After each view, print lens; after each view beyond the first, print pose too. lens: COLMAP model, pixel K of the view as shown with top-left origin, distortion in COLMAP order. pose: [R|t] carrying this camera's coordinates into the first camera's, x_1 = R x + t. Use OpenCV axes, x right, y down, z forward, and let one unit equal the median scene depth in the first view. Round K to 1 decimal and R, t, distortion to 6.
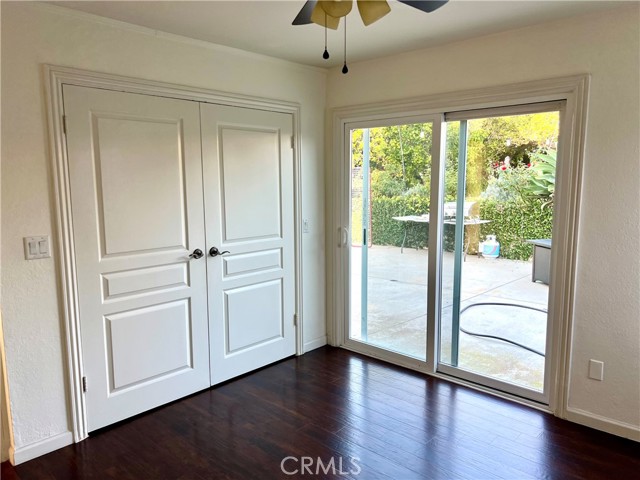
lens RADIAL K [[487.4, 0, 320.0], [0, 487.4, 240.0], [0, 0, 1]] dist [0.026498, -0.005436]
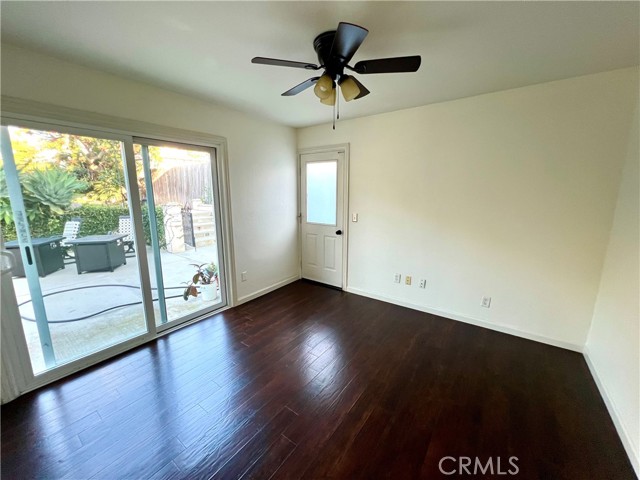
lens RADIAL K [[256.9, 0, 320.0], [0, 256.9, 240.0], [0, 0, 1]] dist [-0.002066, -0.000162]
pose [[-0.135808, -0.182988, 0.973690, -0.466256], [0.122724, 0.972119, 0.199810, -0.069818], [-0.983105, 0.146631, -0.109565, 0.601426]]
